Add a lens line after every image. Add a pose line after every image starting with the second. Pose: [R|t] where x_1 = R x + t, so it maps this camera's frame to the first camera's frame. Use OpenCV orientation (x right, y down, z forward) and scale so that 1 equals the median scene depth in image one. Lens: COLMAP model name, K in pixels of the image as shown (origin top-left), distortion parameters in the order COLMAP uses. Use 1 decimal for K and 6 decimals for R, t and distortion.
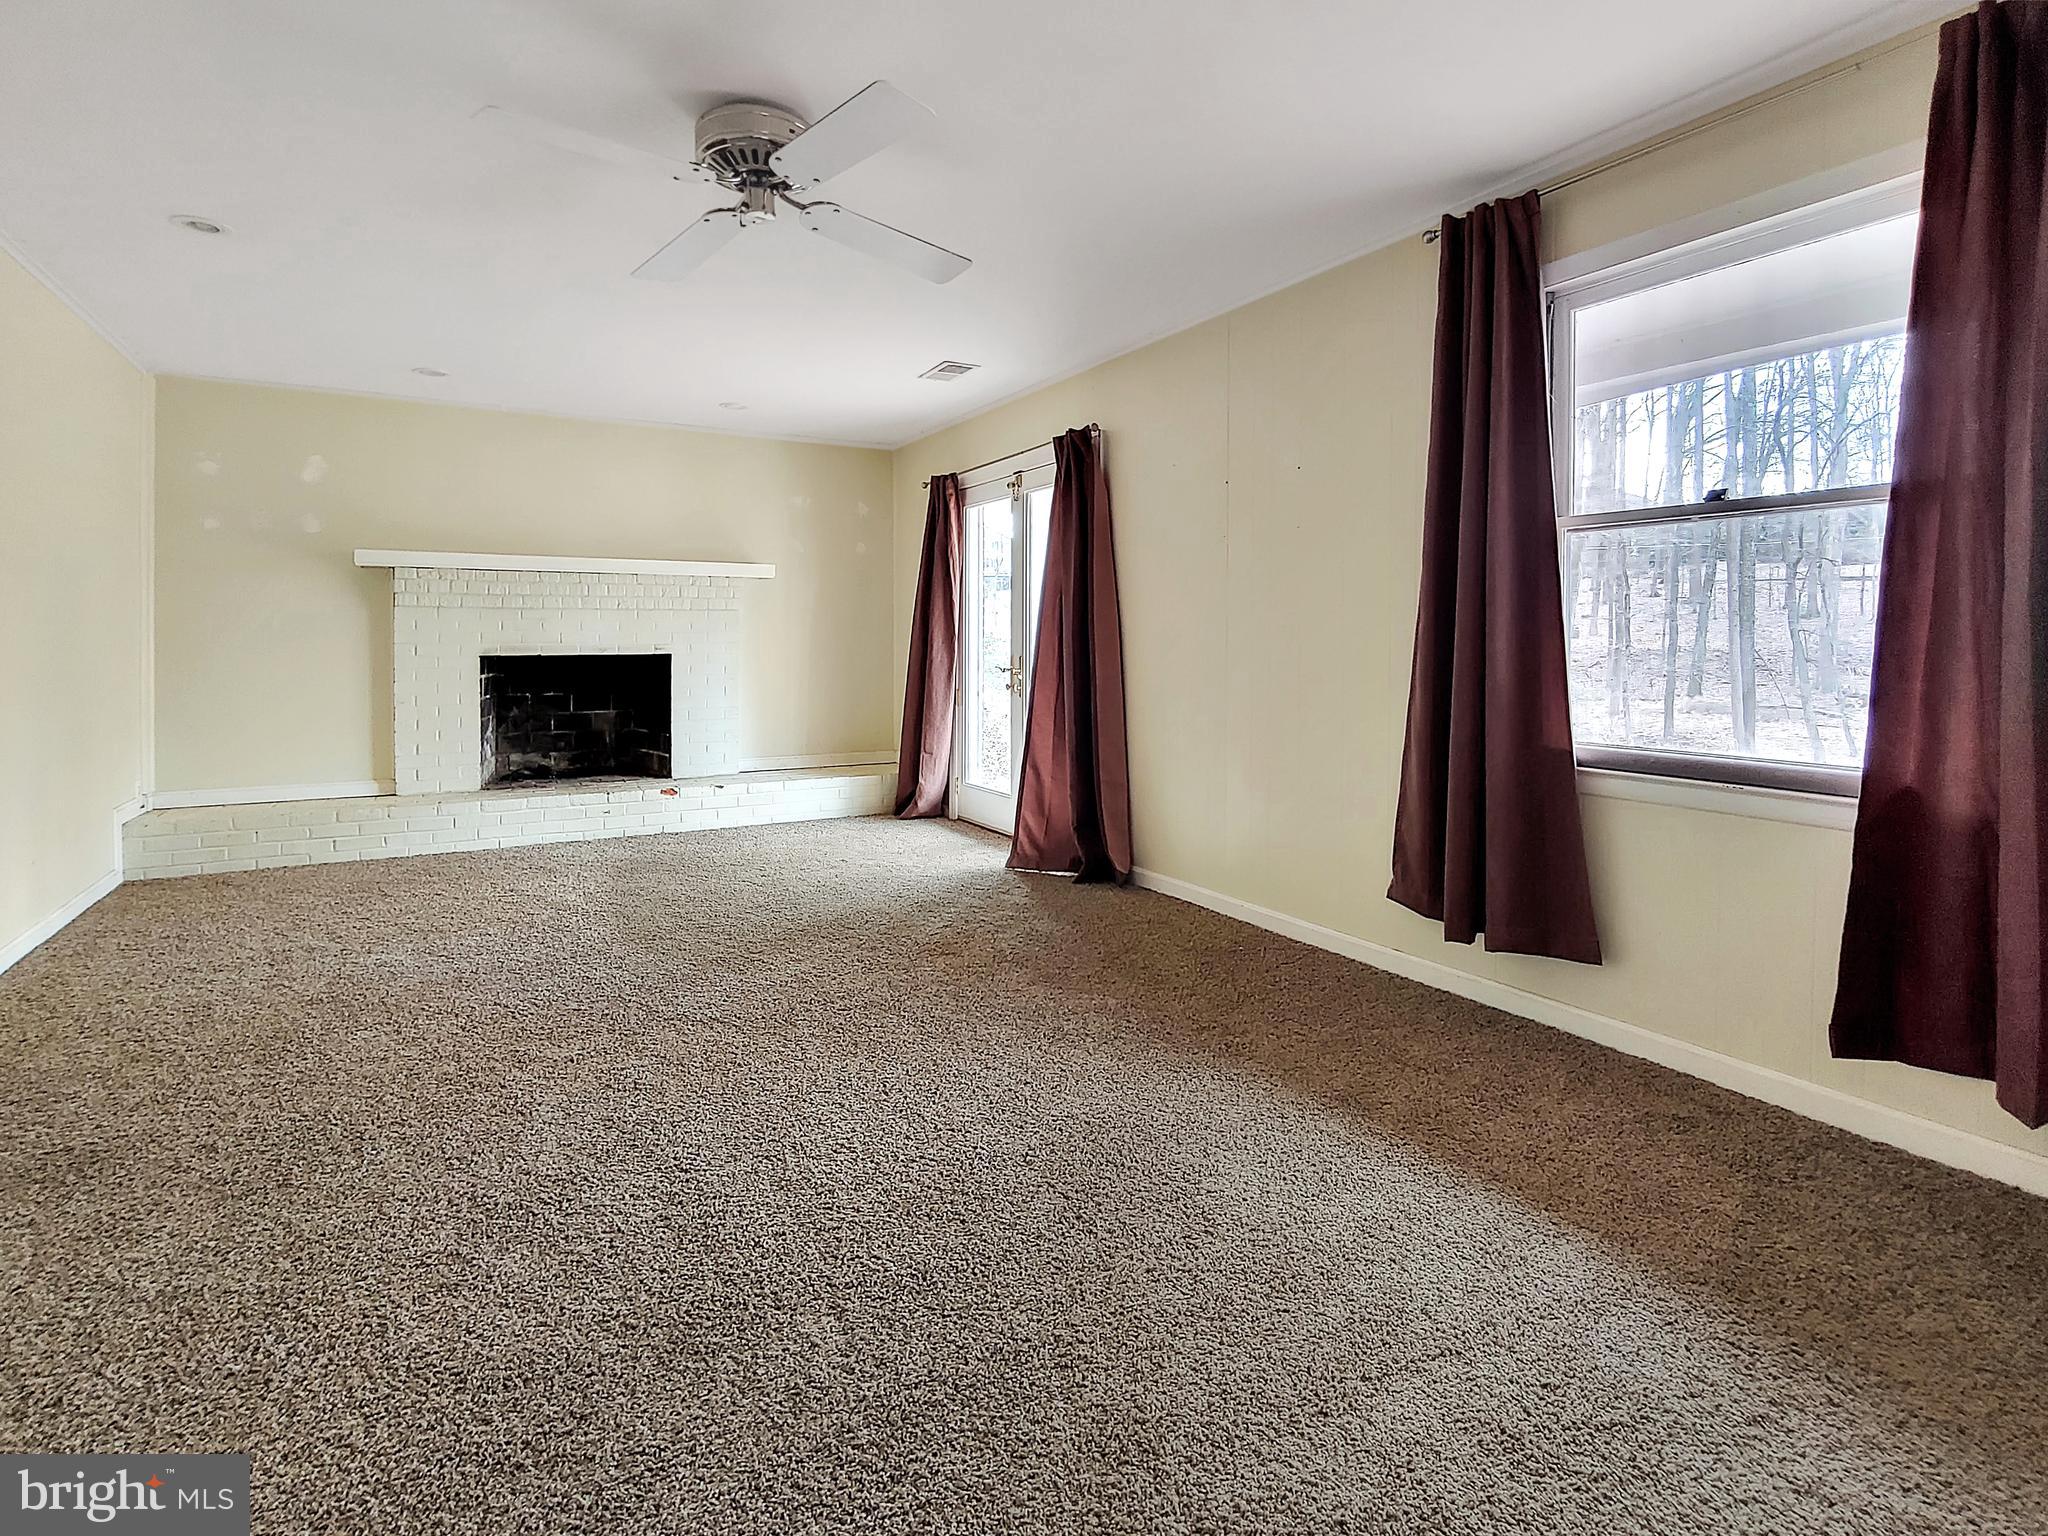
lens RADIAL K [[1021.4, 0, 1022.4], [0, 1021.4, 695.9], [0, 0, 1]] dist [-0.013939, 0.001664]
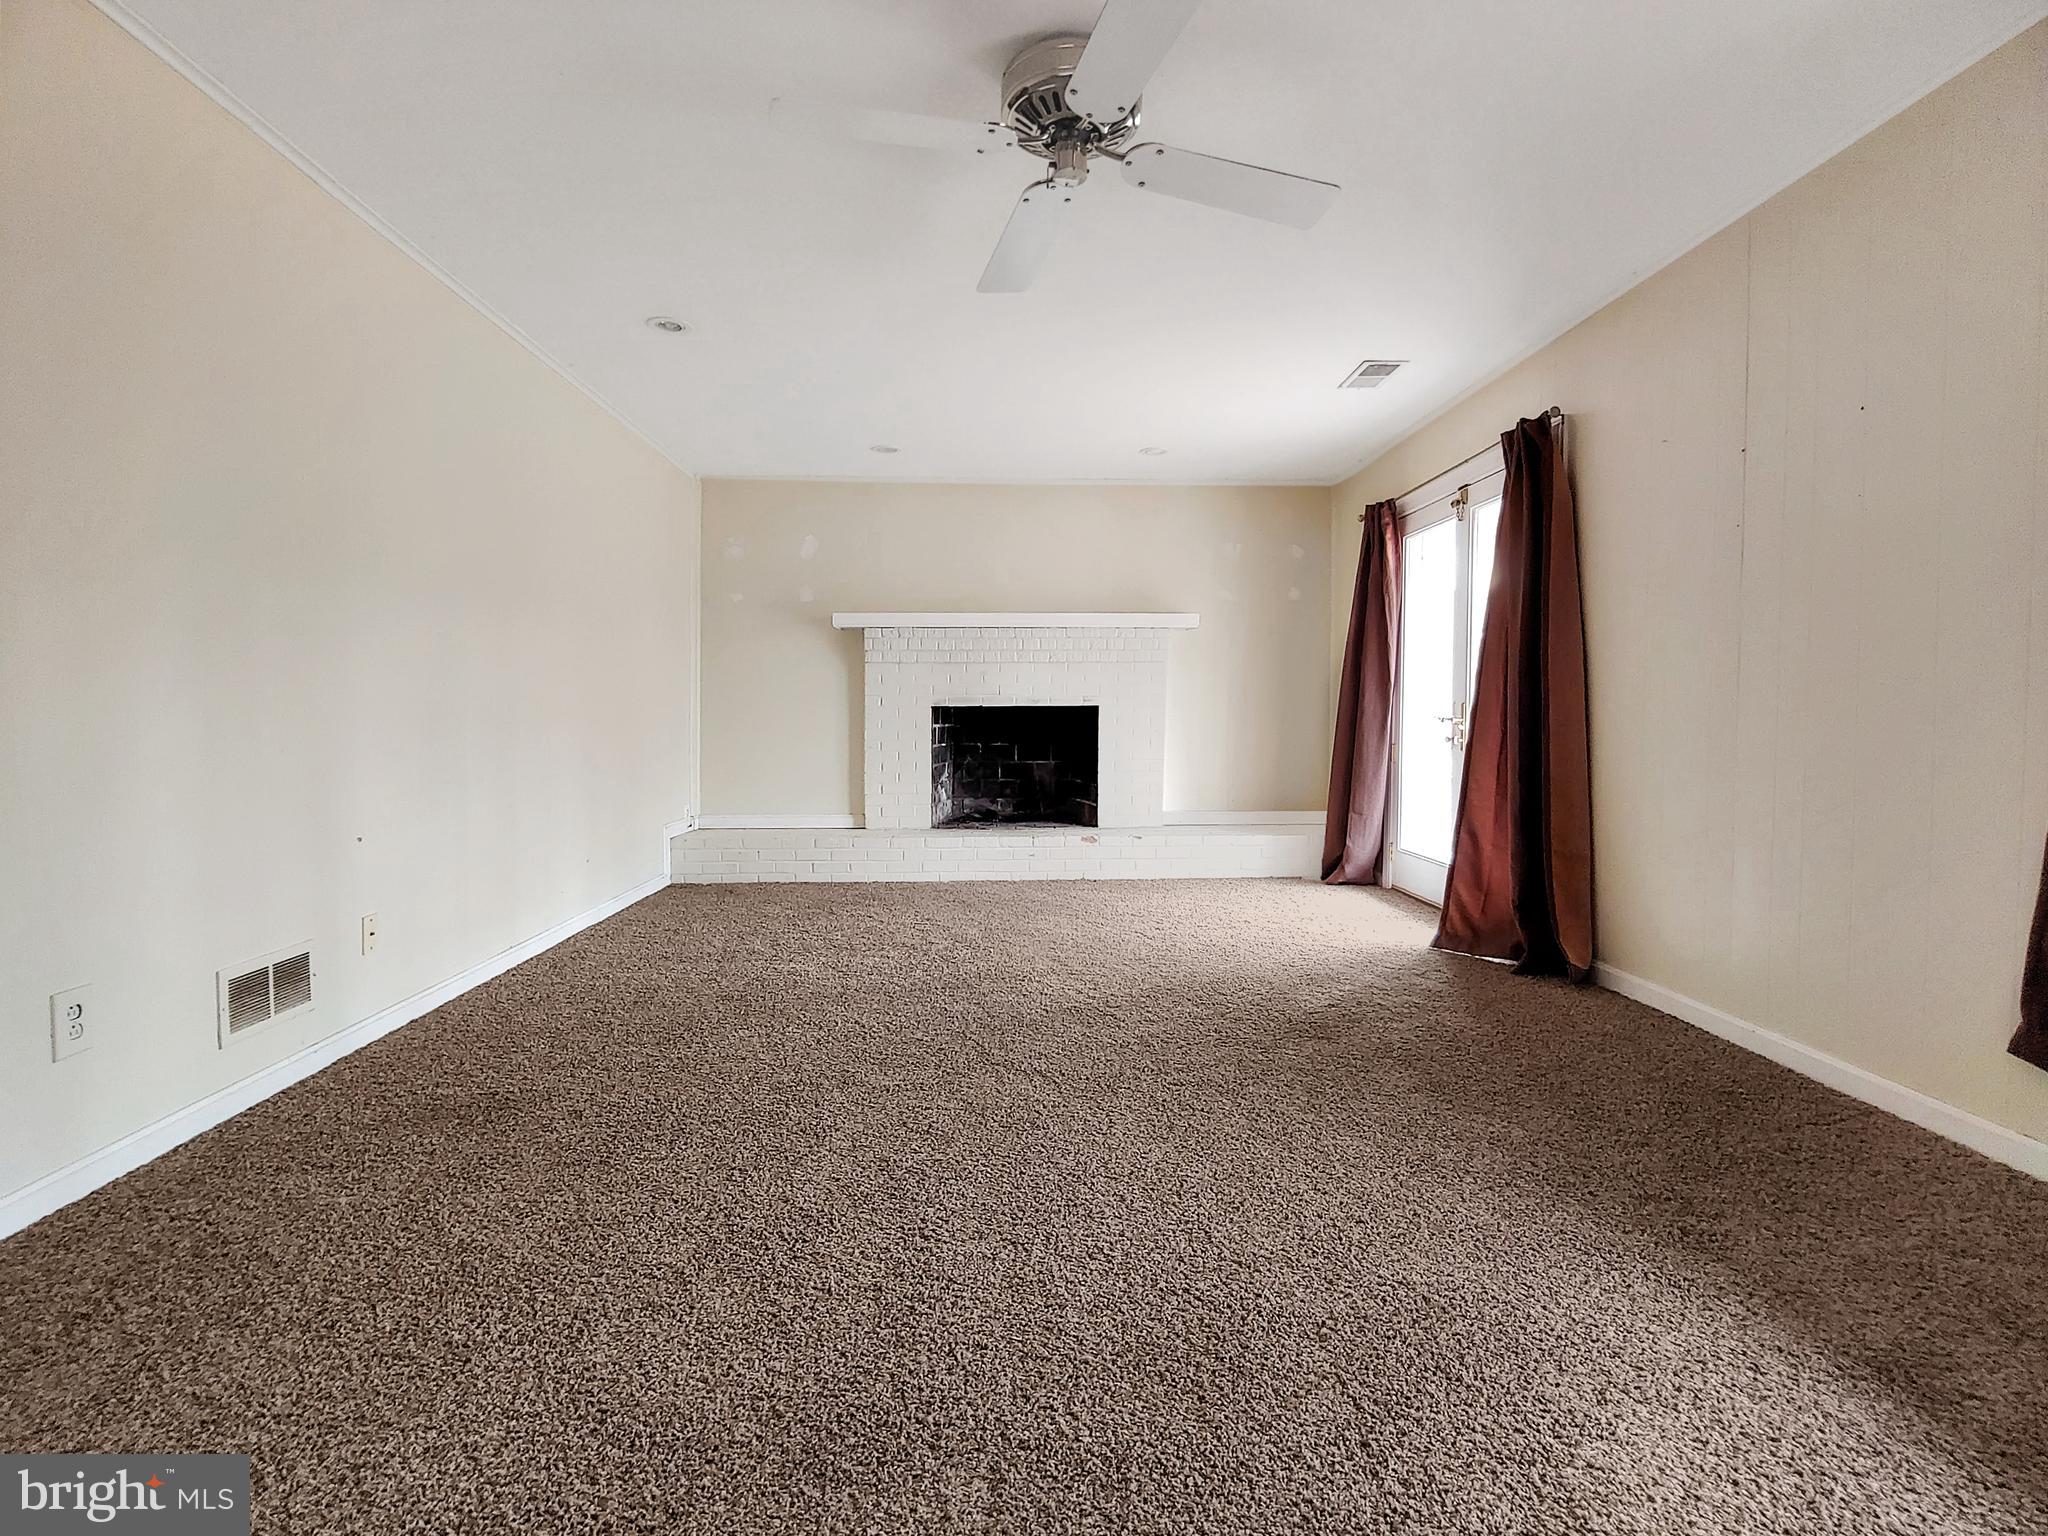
lens RADIAL K [[981.9, 0, 1024.0], [0, 981.9, 768.0], [0, 0, 1]] dist [-0.011882, 0.000162]
pose [[0.887927, 0.023323, -0.459393, 0.056455], [-0.021896, 0.999725, 0.008433, 0.019238], [0.459463, 0.002571, 0.888193, 0.117321]]
